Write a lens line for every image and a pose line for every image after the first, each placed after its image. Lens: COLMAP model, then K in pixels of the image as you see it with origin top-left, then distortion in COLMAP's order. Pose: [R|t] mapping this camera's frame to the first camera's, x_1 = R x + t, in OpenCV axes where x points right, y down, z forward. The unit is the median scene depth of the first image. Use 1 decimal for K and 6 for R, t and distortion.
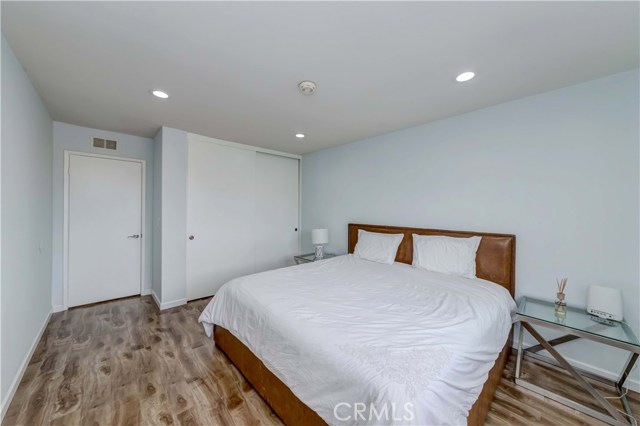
lens RADIAL K [[233.1, 0, 319.1], [0, 233.1, 211.3], [0, 0, 1]] dist [0.002273, 0.002092]
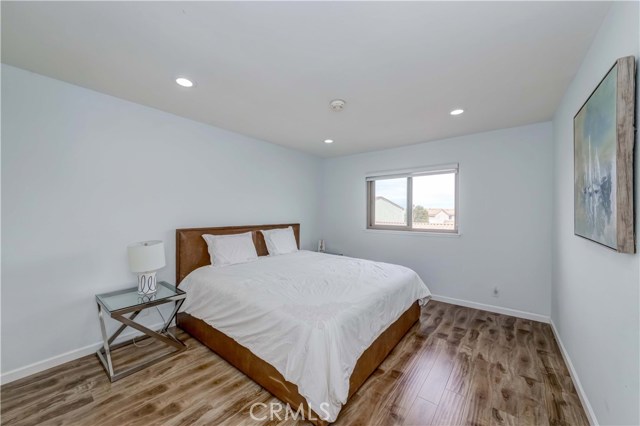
lens RADIAL K [[237.3, 0, 319.3], [0, 237.3, 210.9], [0, 0, 1]] dist [-0.000539, -0.000041]
pose [[-0.152724, -0.004699, 0.988258, -1.310870], [0.001841, 0.999986, 0.005040, -0.011205], [-0.988267, 0.002589, -0.152713, 1.387065]]
